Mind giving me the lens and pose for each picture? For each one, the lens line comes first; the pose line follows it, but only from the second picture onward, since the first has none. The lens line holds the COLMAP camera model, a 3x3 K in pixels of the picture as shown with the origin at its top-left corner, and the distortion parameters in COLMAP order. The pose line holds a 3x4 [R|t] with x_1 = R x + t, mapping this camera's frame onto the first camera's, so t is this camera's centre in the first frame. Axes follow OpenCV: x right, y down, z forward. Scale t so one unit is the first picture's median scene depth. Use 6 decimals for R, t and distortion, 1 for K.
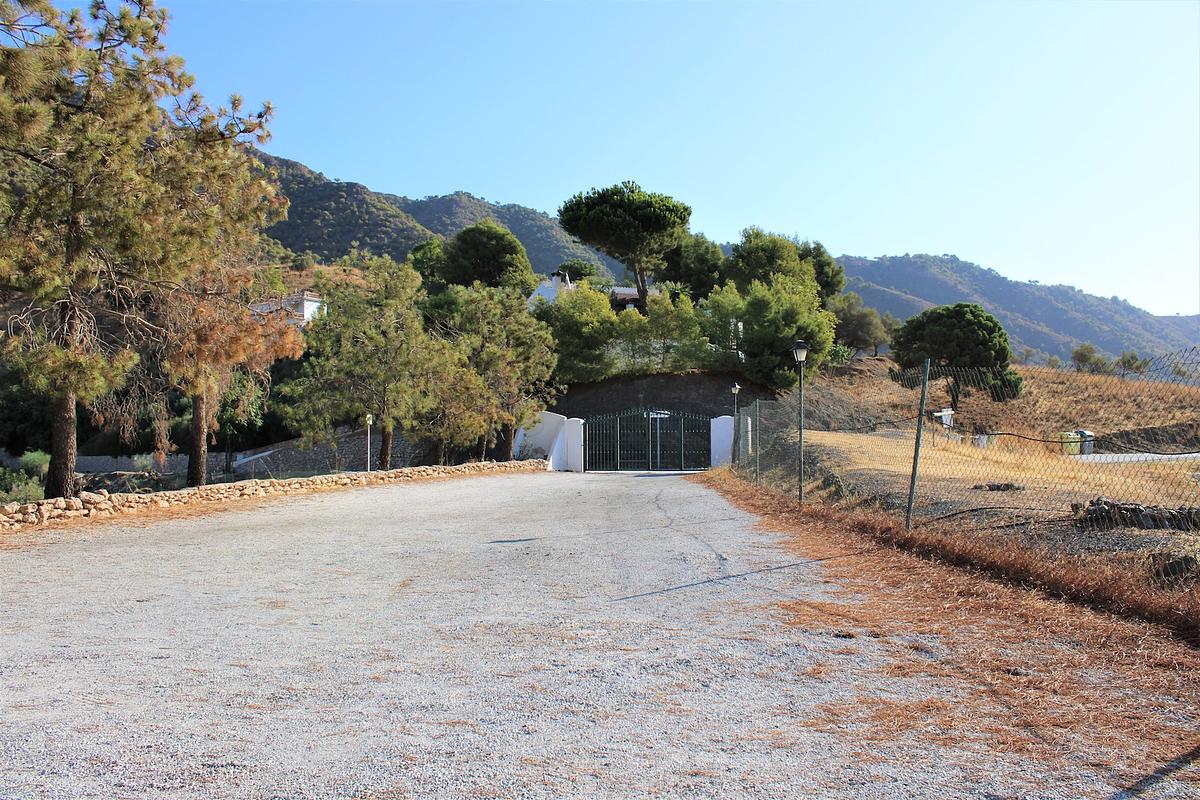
lens RADIAL K [[979.9, 0, 604.1], [0, 979.9, 400.7], [0, 0, 1]] dist [-0.148620, 0.105366]
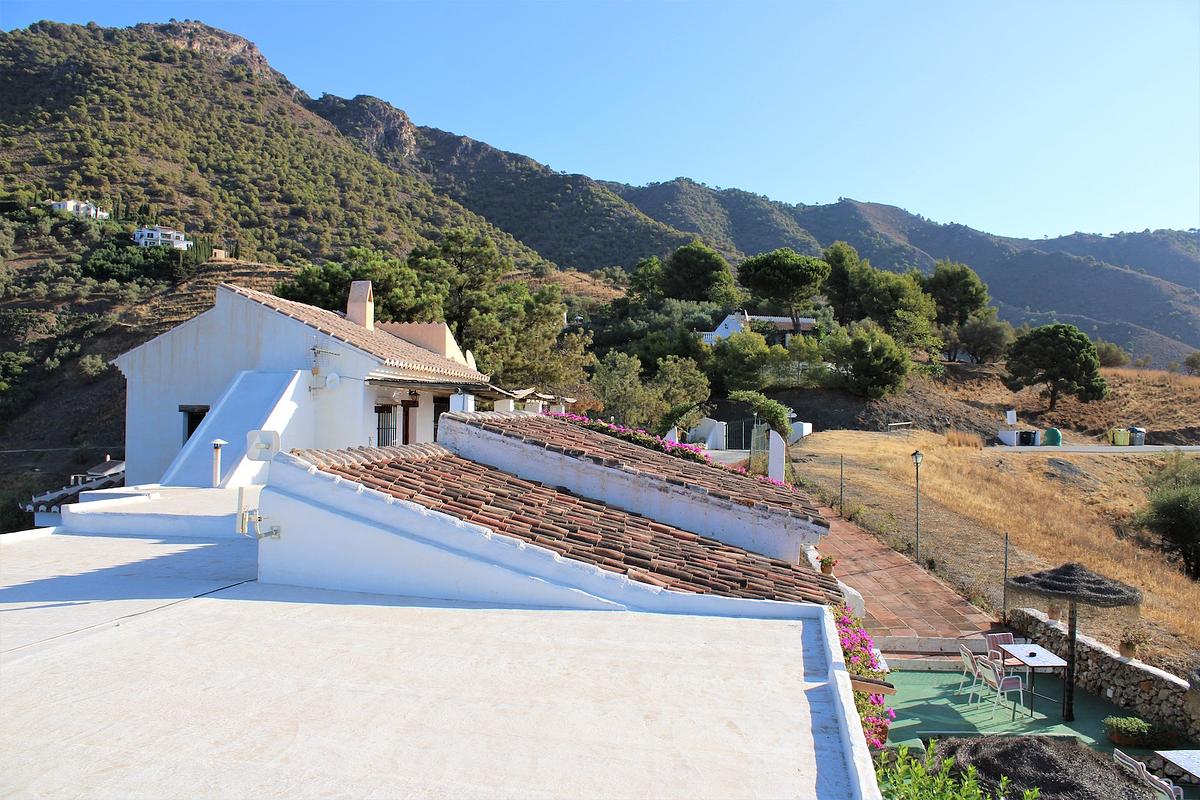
lens RADIAL K [[979.9, 0, 598.4], [0, 979.9, 399.5], [0, 0, 1]] dist [-0.148620, 0.105366]
pose [[0.973203, 0.006961, -0.229844, 0.039228], [-0.002779, 0.999825, 0.018513, -0.013392], [0.229933, -0.017378, 0.973051, -0.202403]]
